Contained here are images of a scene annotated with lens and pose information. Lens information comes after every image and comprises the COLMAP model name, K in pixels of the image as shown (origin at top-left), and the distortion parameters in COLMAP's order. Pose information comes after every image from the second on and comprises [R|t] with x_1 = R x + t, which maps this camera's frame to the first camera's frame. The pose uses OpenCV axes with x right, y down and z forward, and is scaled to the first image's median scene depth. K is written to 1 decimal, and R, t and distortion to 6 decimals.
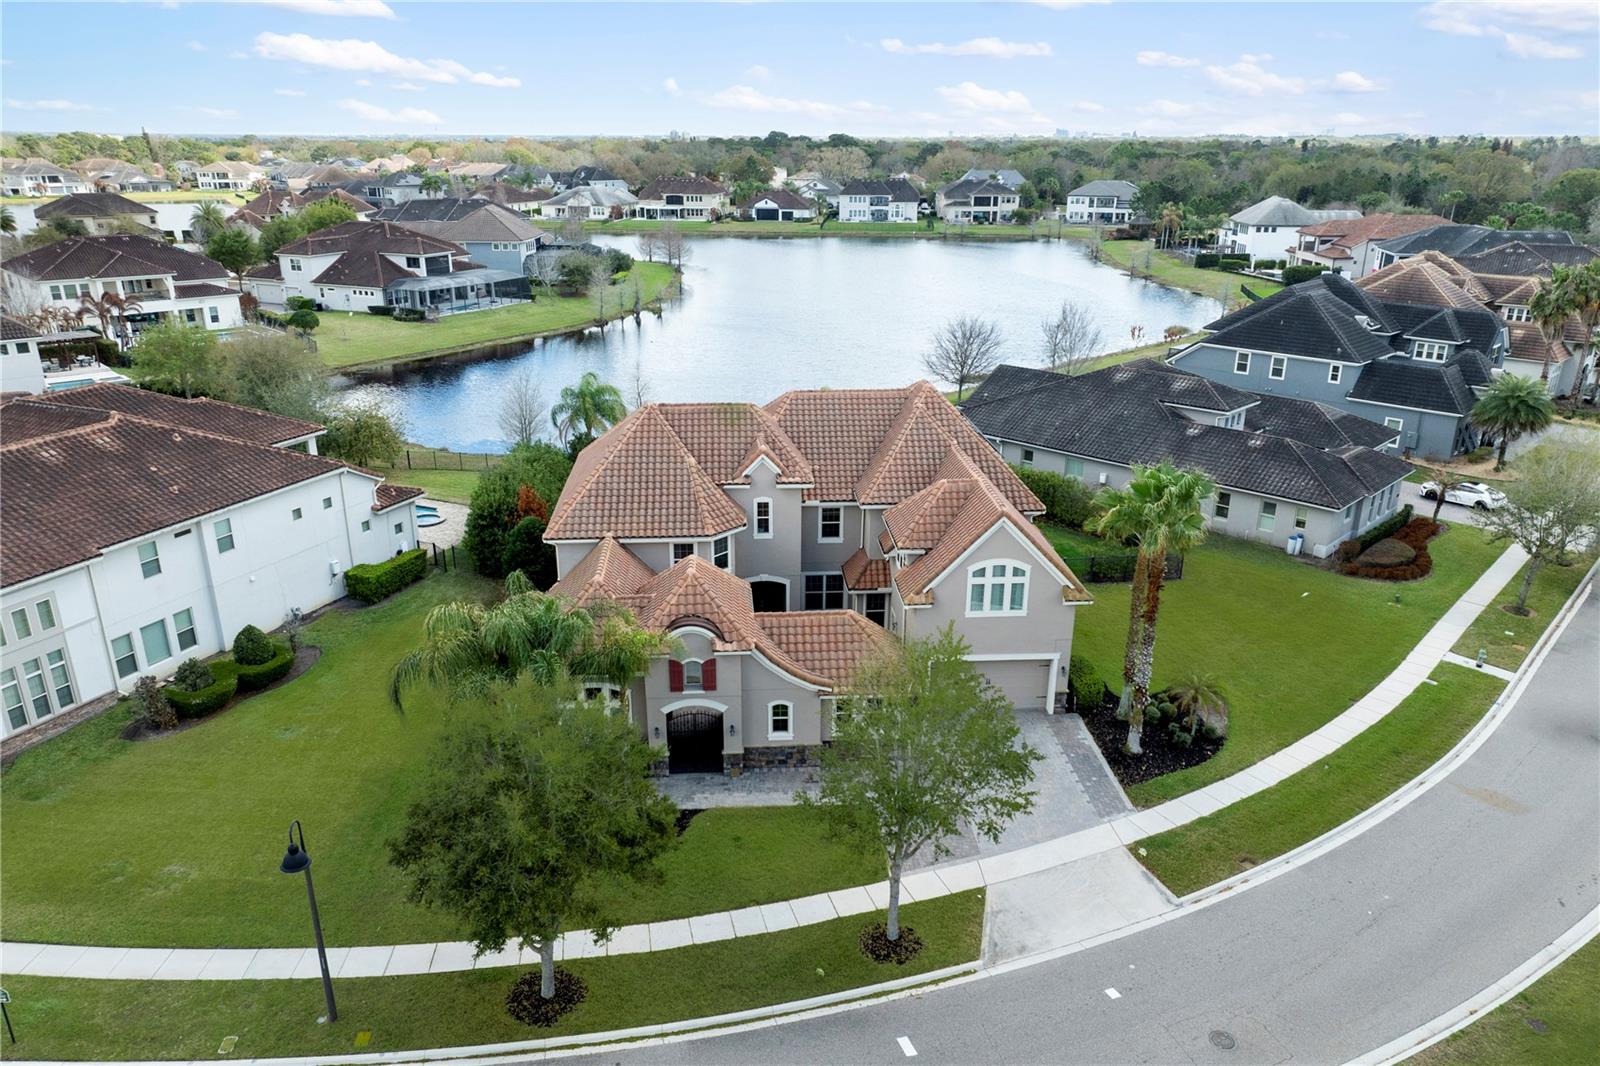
lens RADIAL K [[1130.9, 0, 797.8], [0, 1130.9, 560.9], [0, 0, 1]] dist [0.013627, -0.006968]
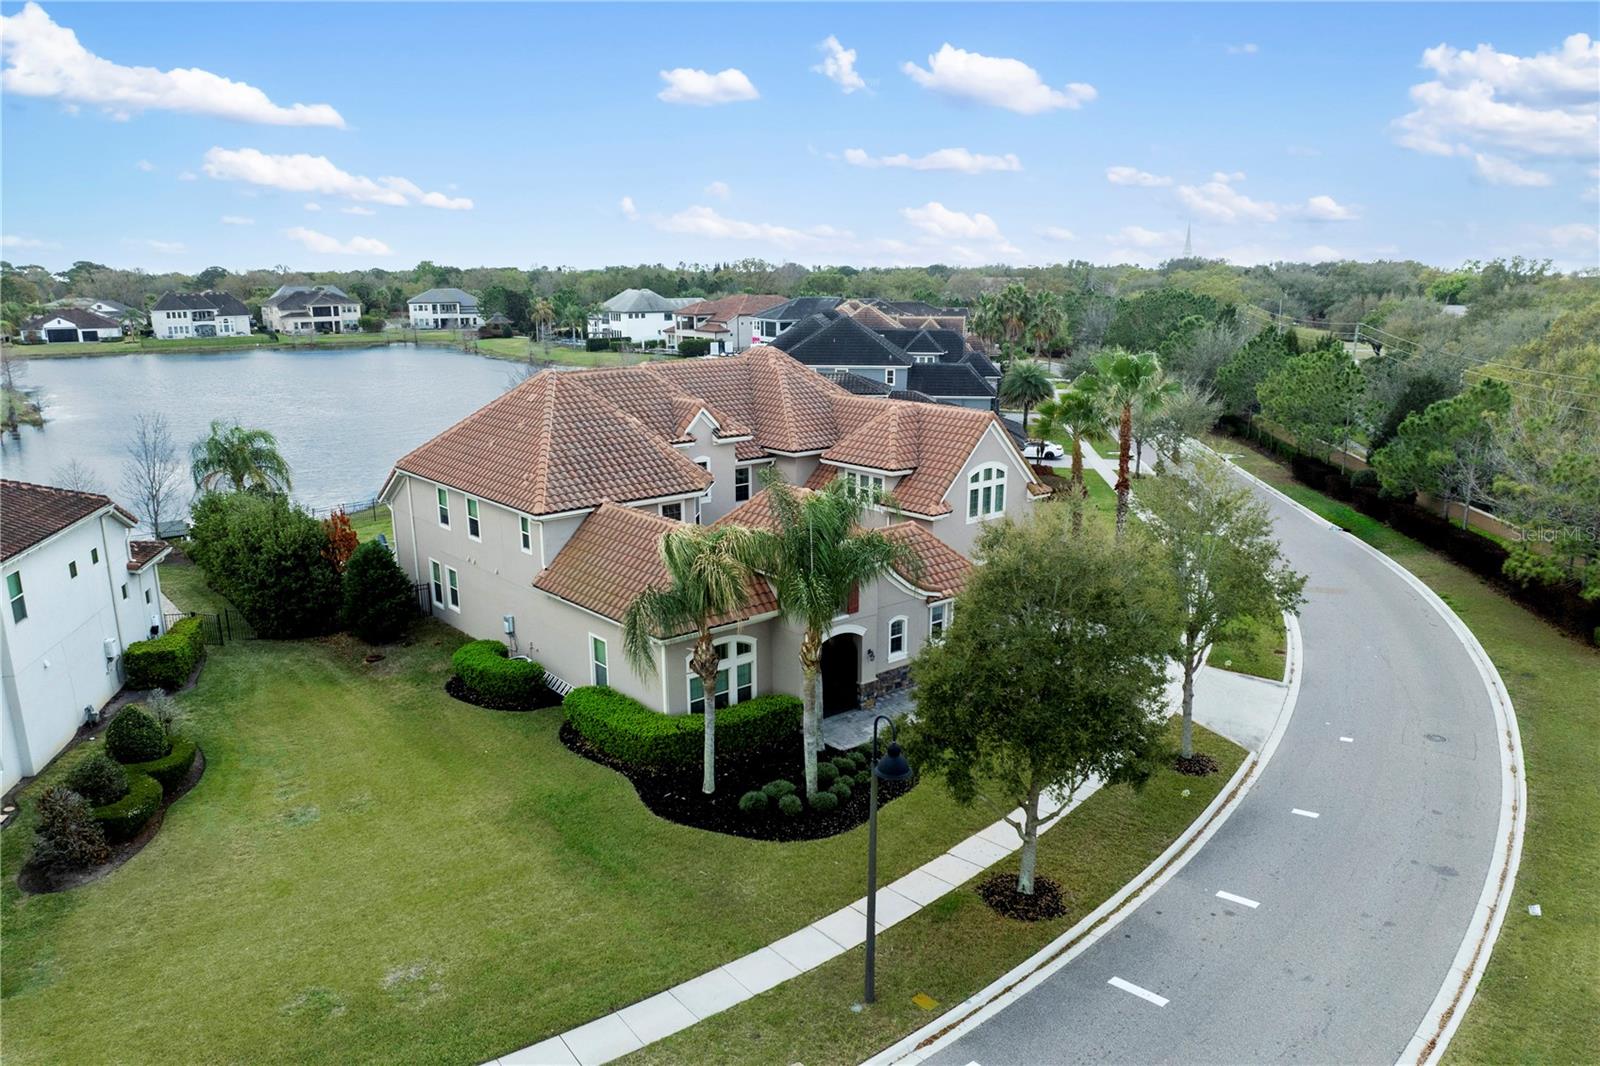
lens RADIAL K [[1127.7, 0, 797.9], [0, 1127.7, 575.0], [0, 0, 1]] dist [-0.035412, 0.001437]
pose [[0.806700, -0.160415, 0.568772, -0.476908], [0.215123, 0.976132, -0.029807, 0.077611], [-0.550415, 0.146401, 0.821955, 0.206411]]
